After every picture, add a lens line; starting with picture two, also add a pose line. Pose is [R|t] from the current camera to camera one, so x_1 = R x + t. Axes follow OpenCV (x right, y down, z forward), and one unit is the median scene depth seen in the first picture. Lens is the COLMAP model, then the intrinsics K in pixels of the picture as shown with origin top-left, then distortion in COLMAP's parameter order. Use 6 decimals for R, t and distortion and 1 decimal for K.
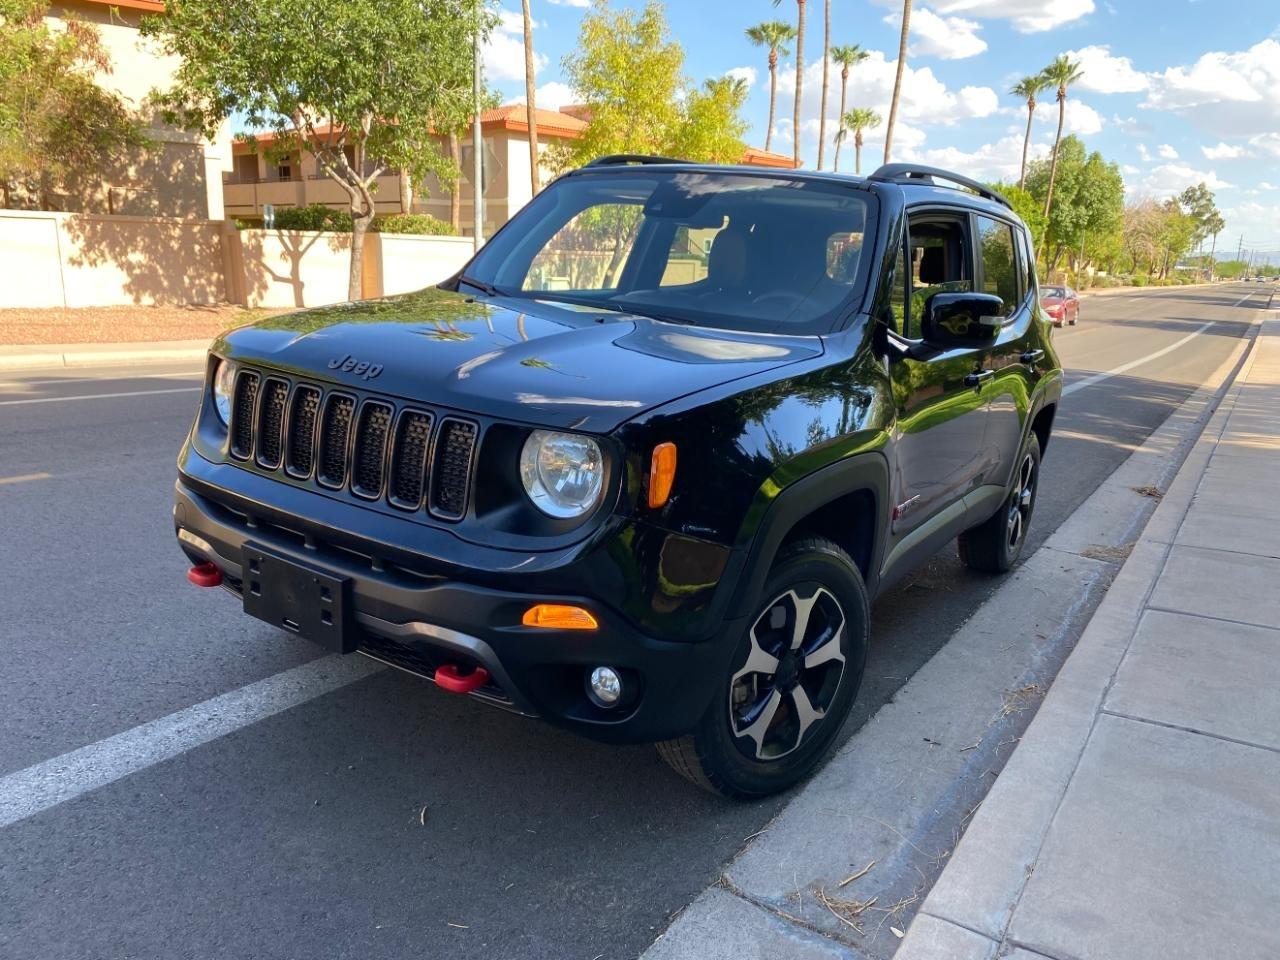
lens RADIAL K [[973.3, 0, 651.0], [0, 973.3, 477.4], [0, 0, 1]] dist [0.018996, -0.013111]
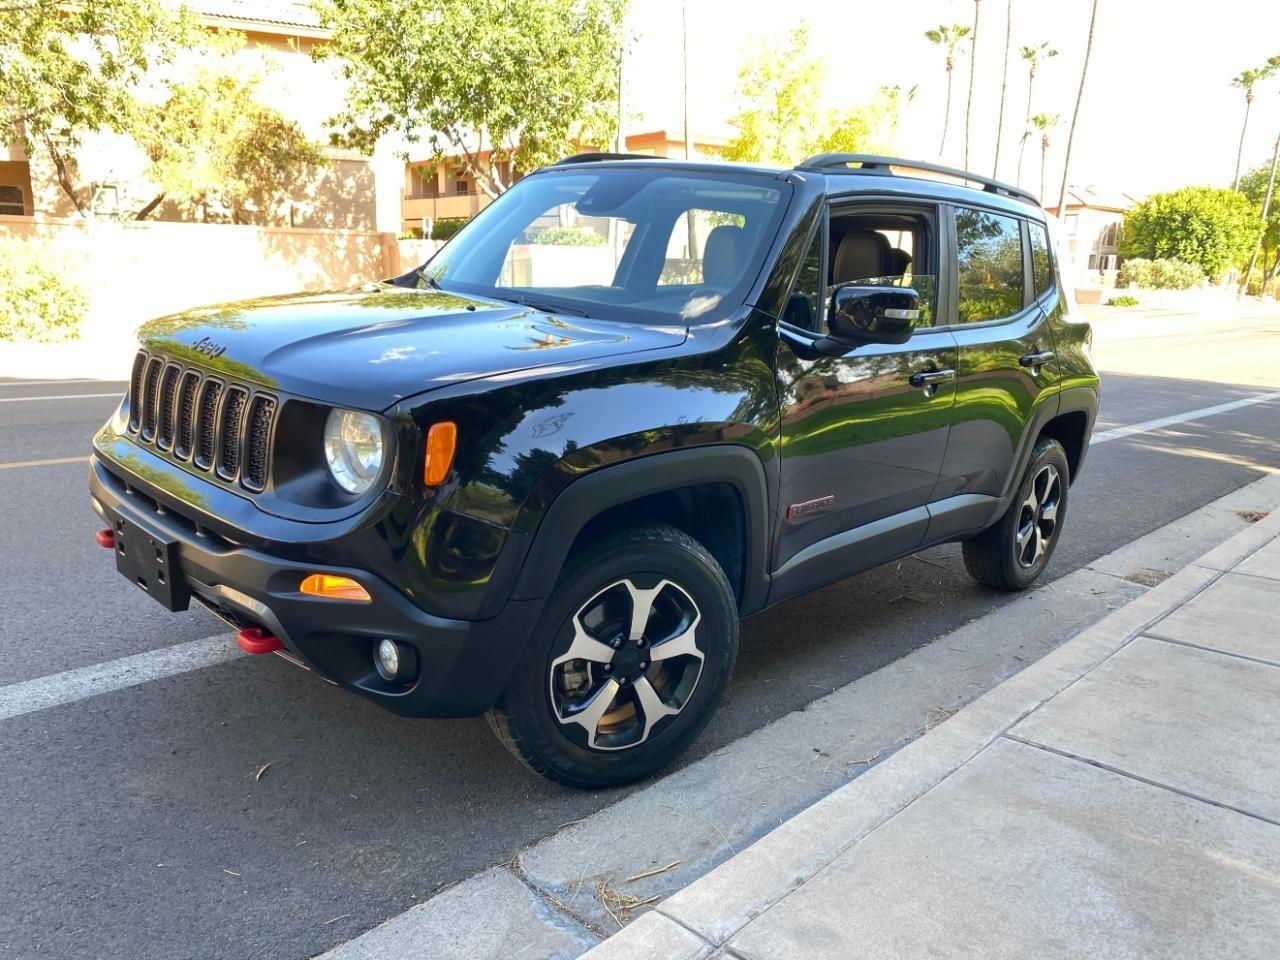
lens RADIAL K [[973.3, 0, 630.8], [0, 973.3, 473.8], [0, 0, 1]] dist [0.018996, -0.013111]
pose [[0.982453, 0.035829, -0.183037, 0.215875], [-0.038155, 0.999229, -0.009201, 0.010981], [0.182566, 0.016023, 0.983063, 0.016551]]
